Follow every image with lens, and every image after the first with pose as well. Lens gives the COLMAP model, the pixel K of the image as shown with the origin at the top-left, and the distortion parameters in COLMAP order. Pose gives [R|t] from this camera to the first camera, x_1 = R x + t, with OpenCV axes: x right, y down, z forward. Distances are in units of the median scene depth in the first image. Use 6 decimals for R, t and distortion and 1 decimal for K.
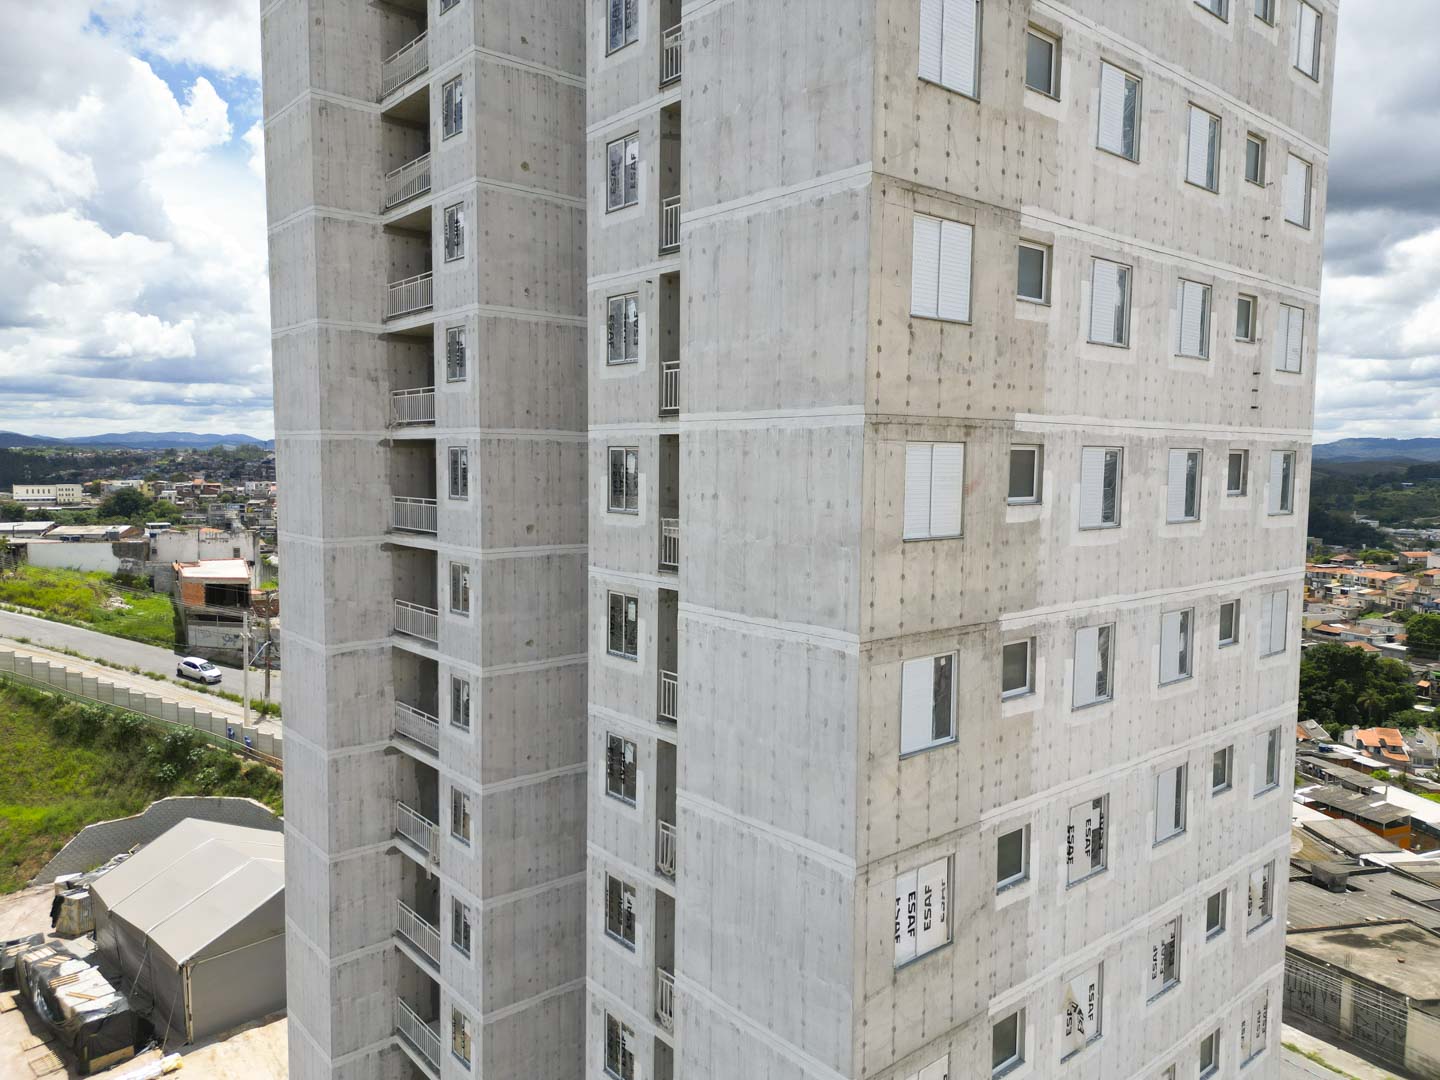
lens RADIAL K [[1007.5, 0, 719.5], [0, 1007.5, 538.7], [0, 0, 1]] dist [0.065962, -0.044649]
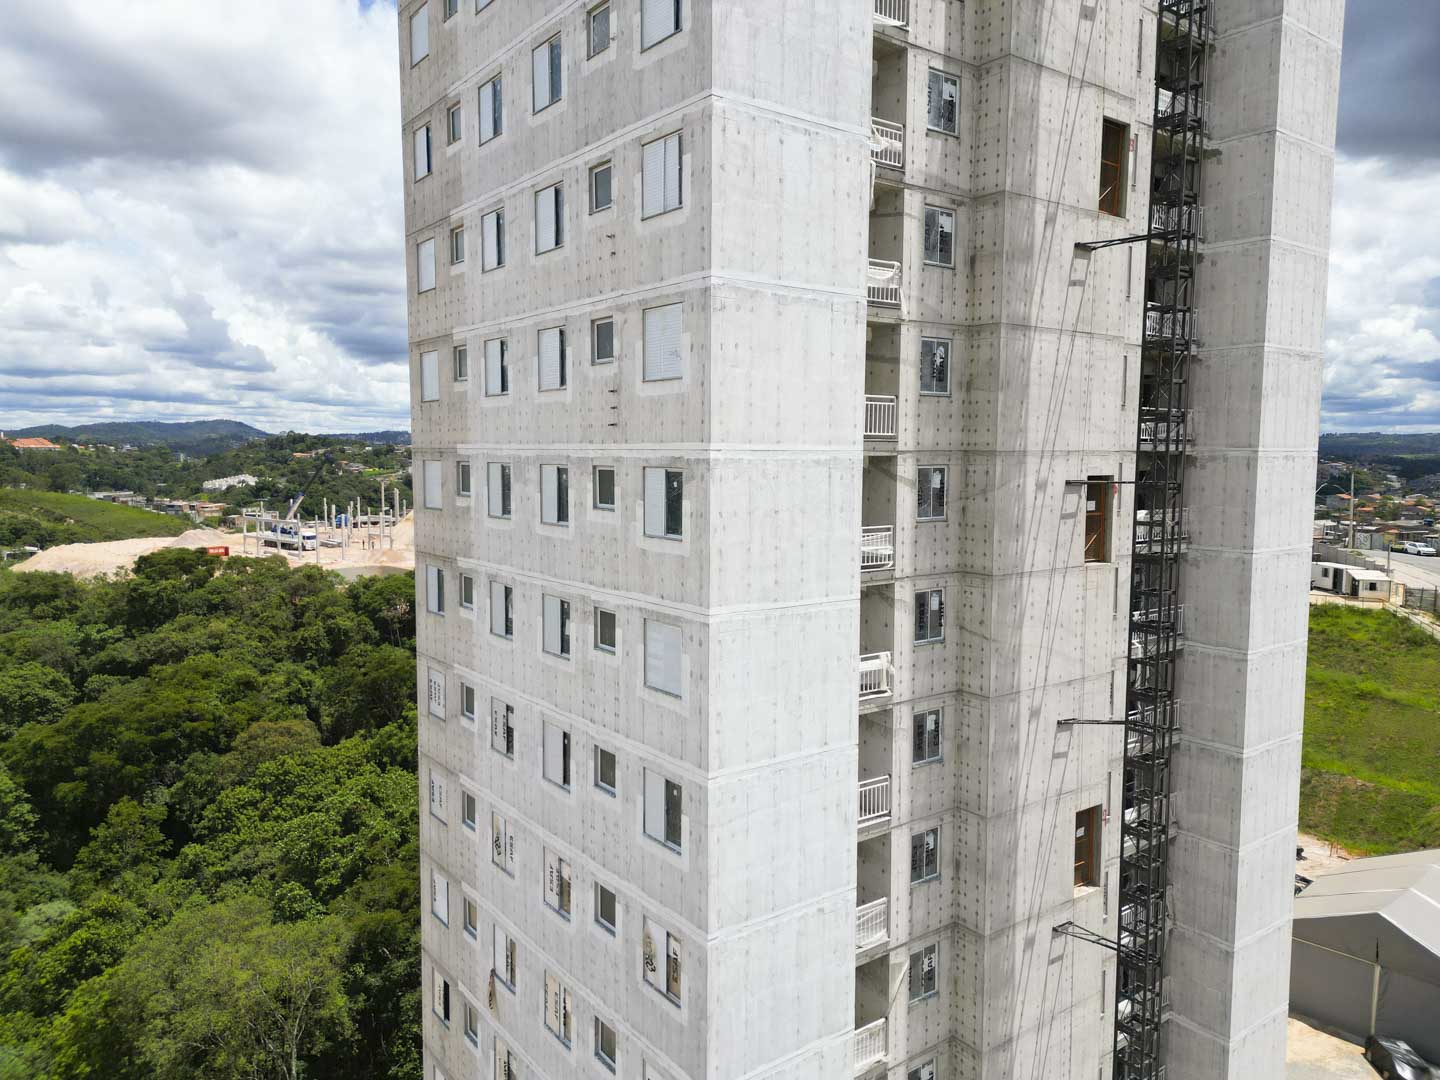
lens RADIAL K [[1007.5, 0, 719.8], [0, 1007.5, 540.7], [0, 0, 1]] dist [0.065962, -0.044649]
pose [[-0.063861, 0.082426, -0.994549, 1.705343], [-0.079402, 0.993004, 0.087396, -0.122952], [0.994795, 0.084551, -0.056870, 1.313594]]
